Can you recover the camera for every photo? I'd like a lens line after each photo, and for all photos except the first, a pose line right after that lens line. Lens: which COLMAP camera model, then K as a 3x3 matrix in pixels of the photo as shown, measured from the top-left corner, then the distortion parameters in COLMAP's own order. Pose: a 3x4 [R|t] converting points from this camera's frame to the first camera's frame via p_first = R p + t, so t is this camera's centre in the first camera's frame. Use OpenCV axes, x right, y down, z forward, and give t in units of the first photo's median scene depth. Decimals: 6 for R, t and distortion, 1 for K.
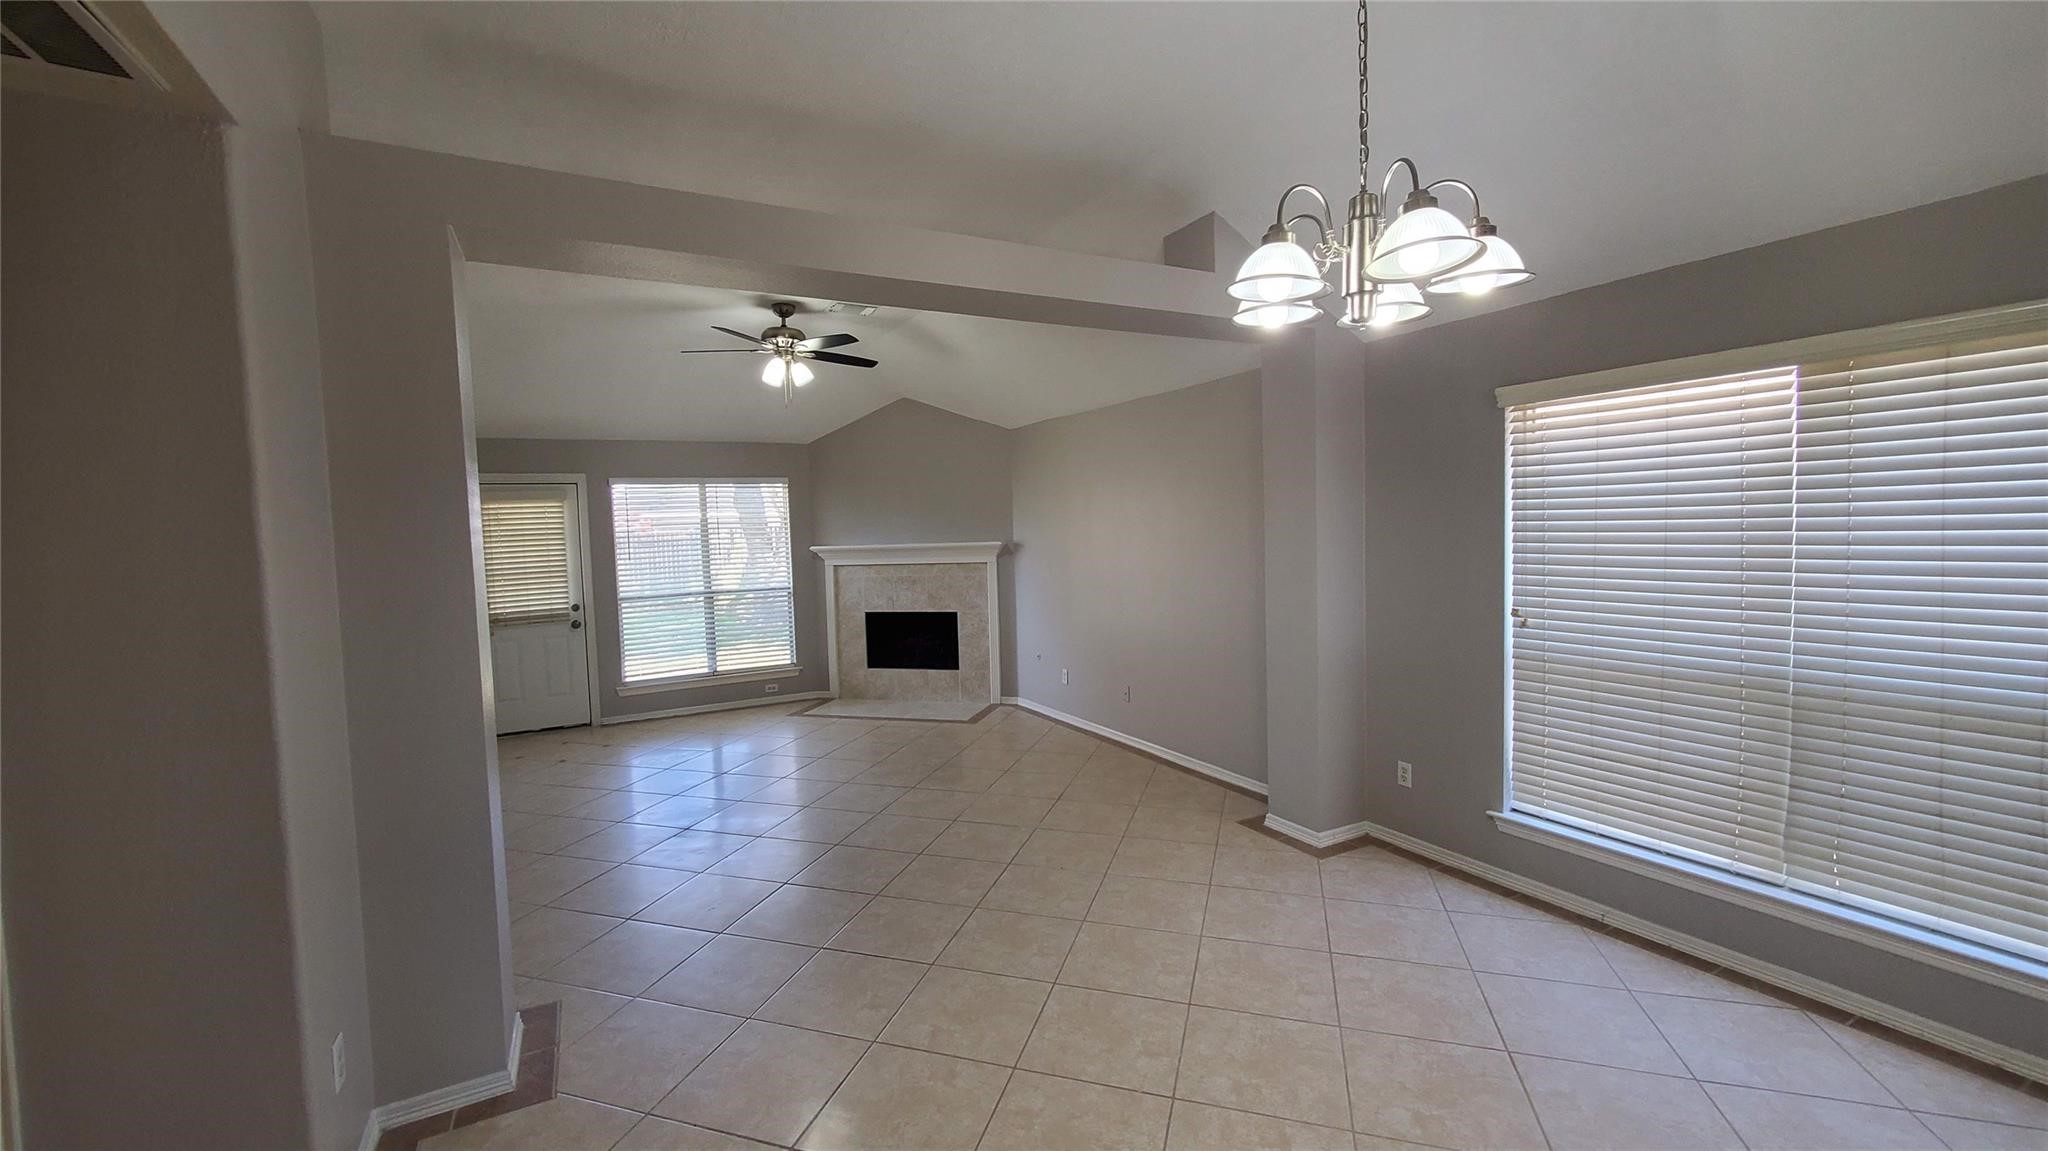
lens RADIAL K [[818.4, 0, 1007.0], [0, 818.4, 578.1], [0, 0, 1]] dist [-0.000145, -0.000522]
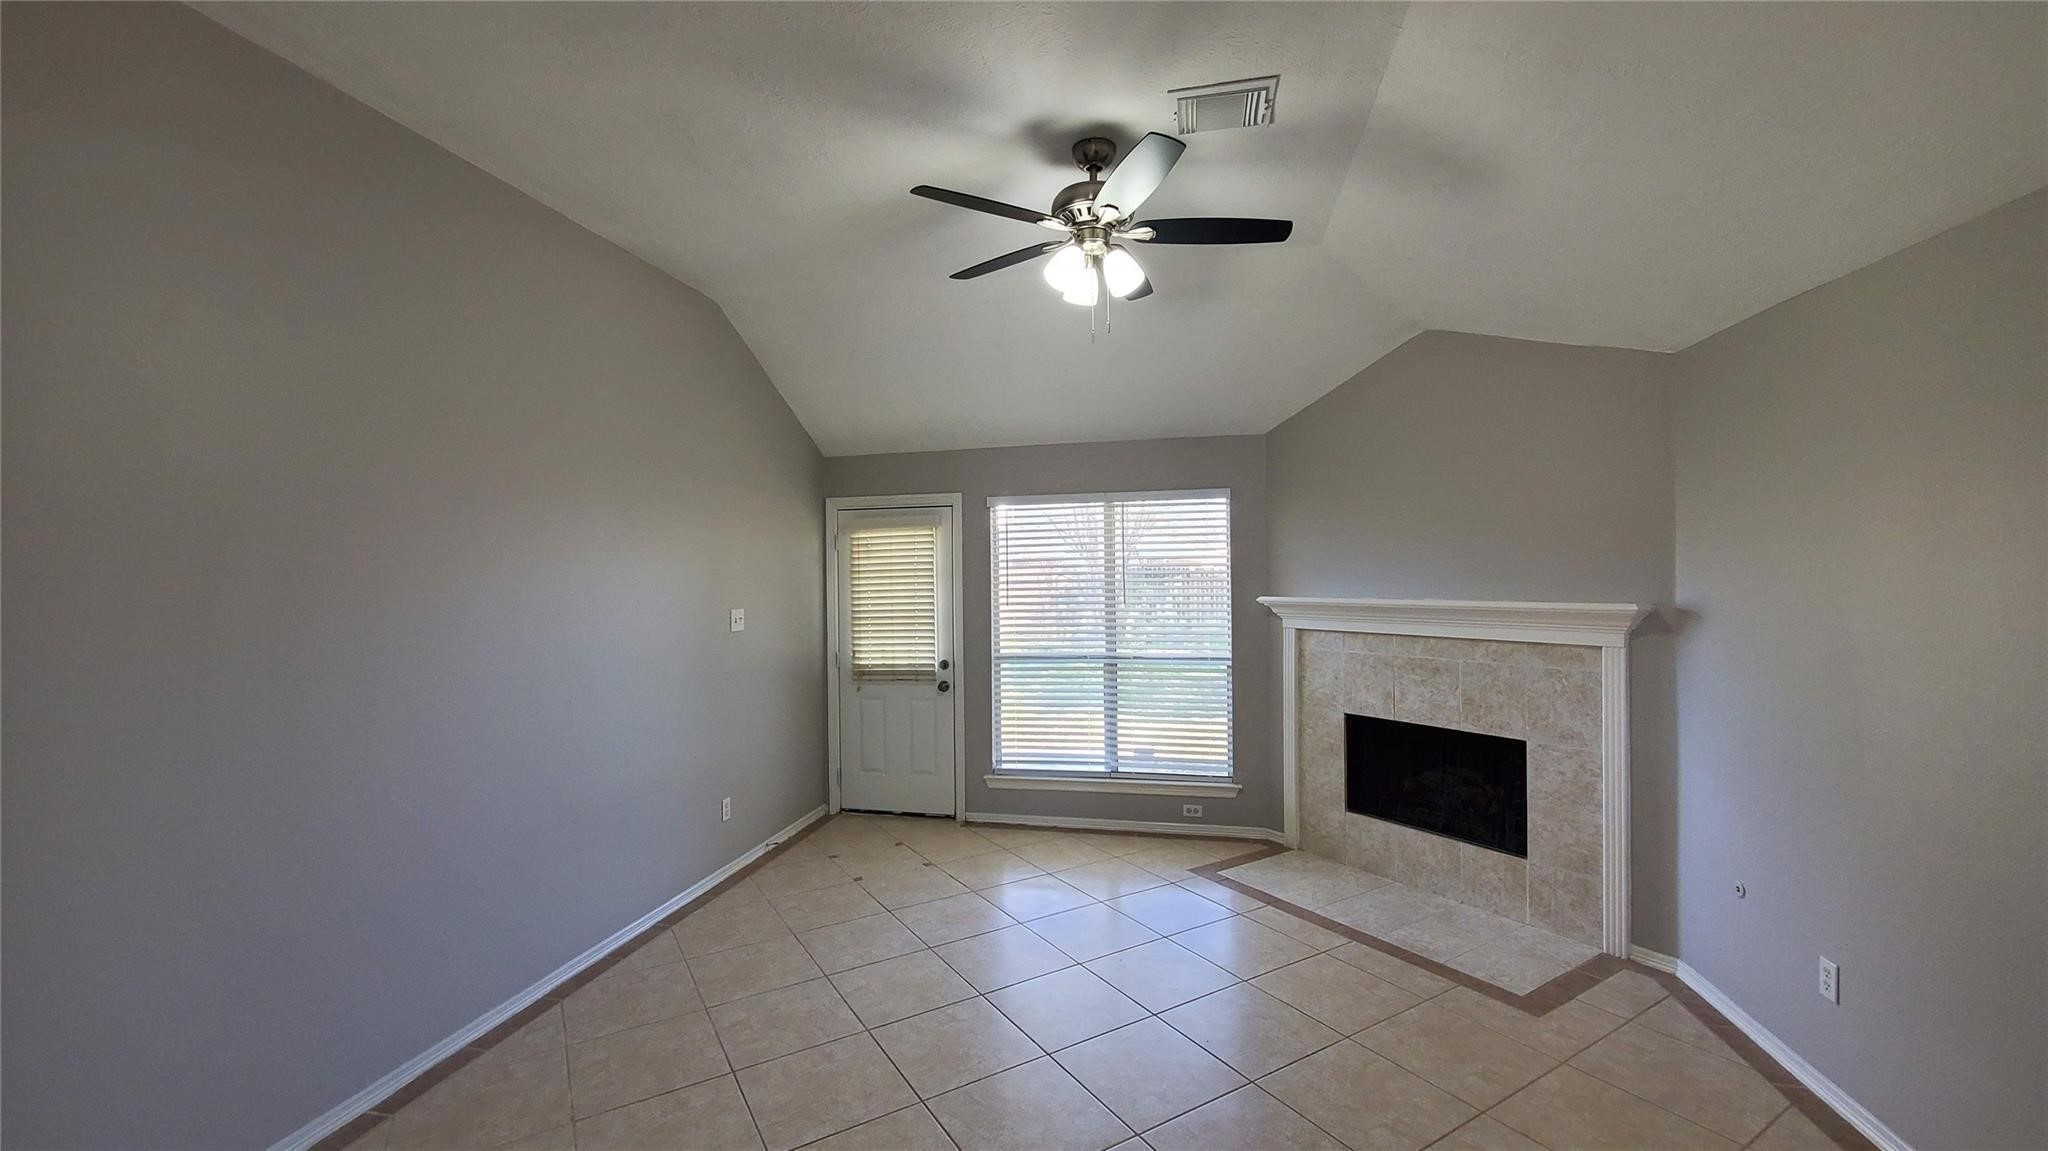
lens RADIAL K [[818.4, 0, 1007.0], [0, 818.4, 578.1], [0, 0, 1]] dist [-0.000145, -0.000522]
pose [[0.750182, 0.024813, -0.660766, 0.028100], [-0.050895, 0.998498, -0.020287, -0.030872], [0.659270, 0.048848, 0.750318, 0.416887]]
